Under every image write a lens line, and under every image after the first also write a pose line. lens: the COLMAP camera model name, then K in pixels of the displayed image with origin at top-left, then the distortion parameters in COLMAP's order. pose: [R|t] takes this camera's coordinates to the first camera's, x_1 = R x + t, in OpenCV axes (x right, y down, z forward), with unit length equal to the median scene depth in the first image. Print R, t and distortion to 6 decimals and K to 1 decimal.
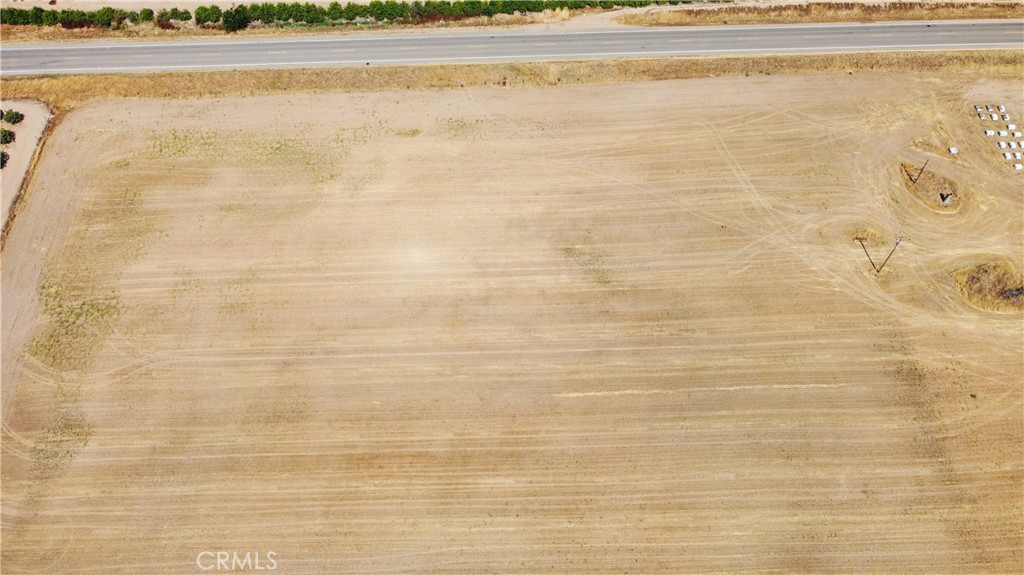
lens RADIAL K [[768.5, 0, 510.4], [0, 768.5, 289.9], [0, 0, 1]] dist [-0.006107, 0.002574]
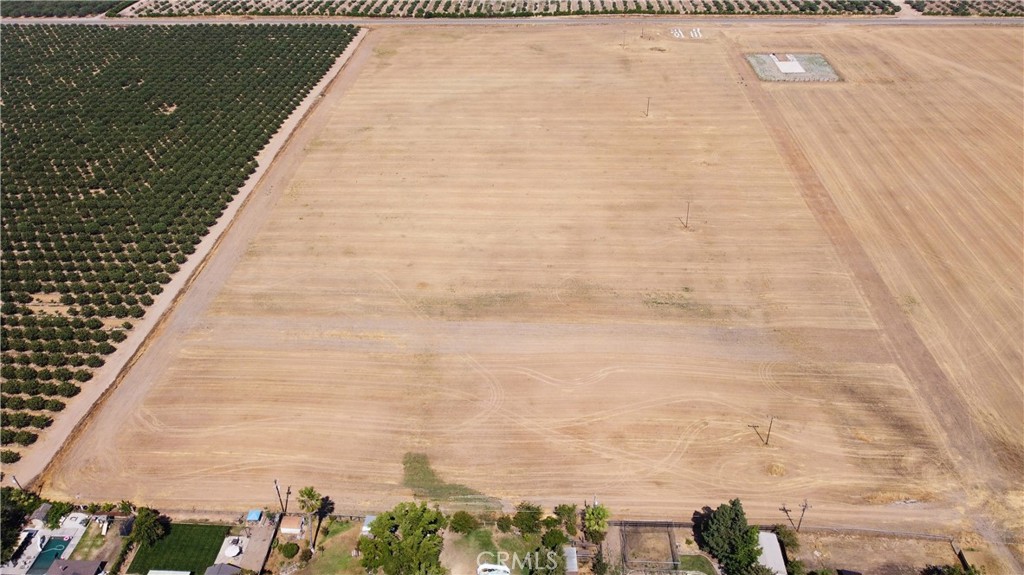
lens RADIAL K [[768.5, 0, 510.4], [0, 768.5, 289.9], [0, 0, 1]] dist [-0.006107, 0.002574]
pose [[0.996558, 0.044254, -0.070099, 0.266280], [-0.067938, 0.920538, -0.384701, 2.208529], [0.047504, 0.388139, 0.920376, -1.646139]]
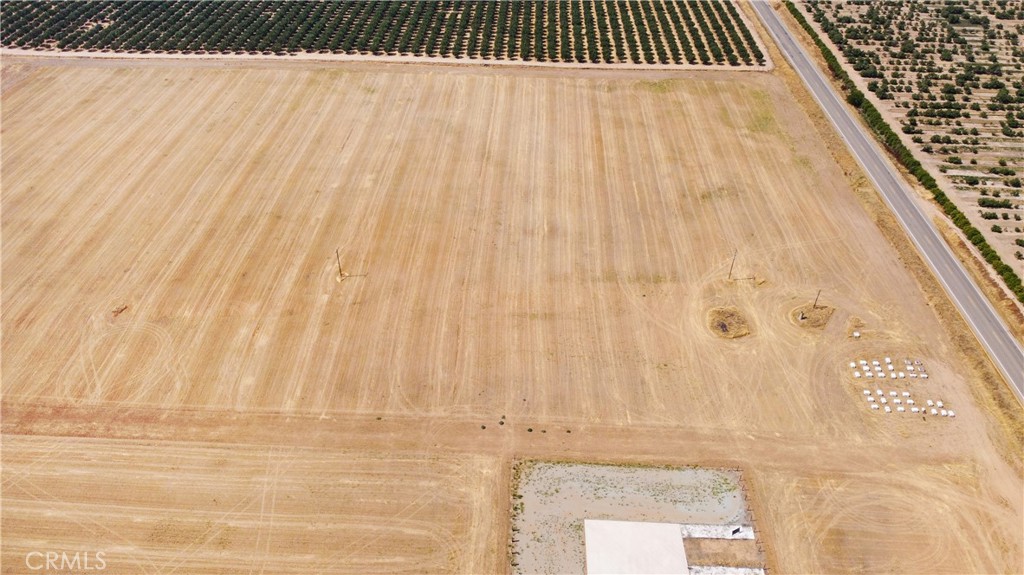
lens RADIAL K [[768.5, 0, 510.4], [0, 768.5, 289.9], [0, 0, 1]] dist [-0.006107, 0.002574]
pose [[-0.066506, 0.613833, -0.786629, 1.728746], [-0.837356, 0.394383, 0.378545, -0.231148], [0.542597, 0.683865, 0.487768, 0.002815]]
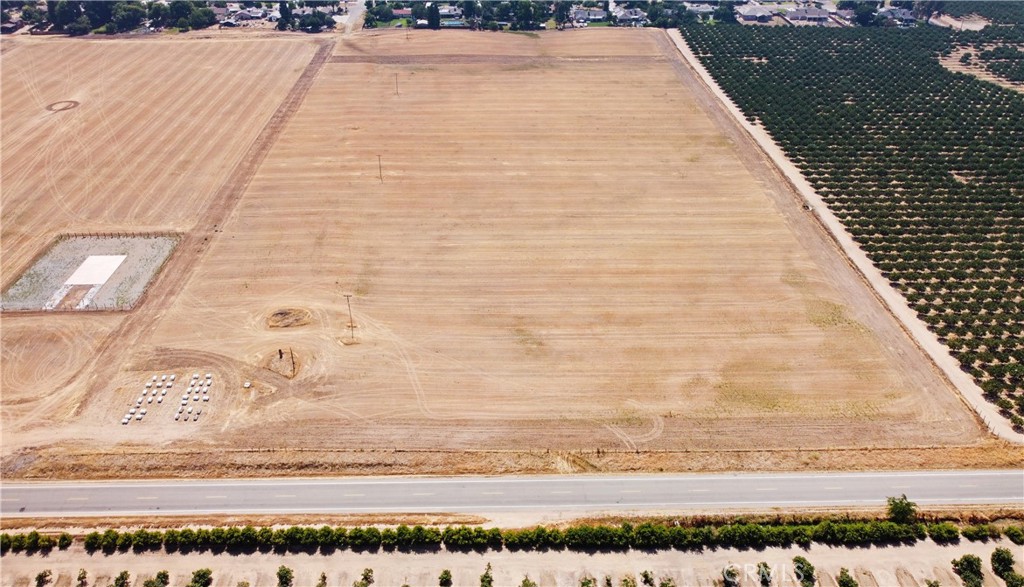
lens RADIAL K [[785.1, 0, 502.2], [0, 785.1, 293.1], [0, 0, 1]] dist [-0.002849, -0.006572]
pose [[-0.999787, 0.008659, 0.018754, 0.125356], [0.018989, 0.027945, 0.999429, -1.657137], [0.008130, 0.999572, -0.028103, 0.962295]]
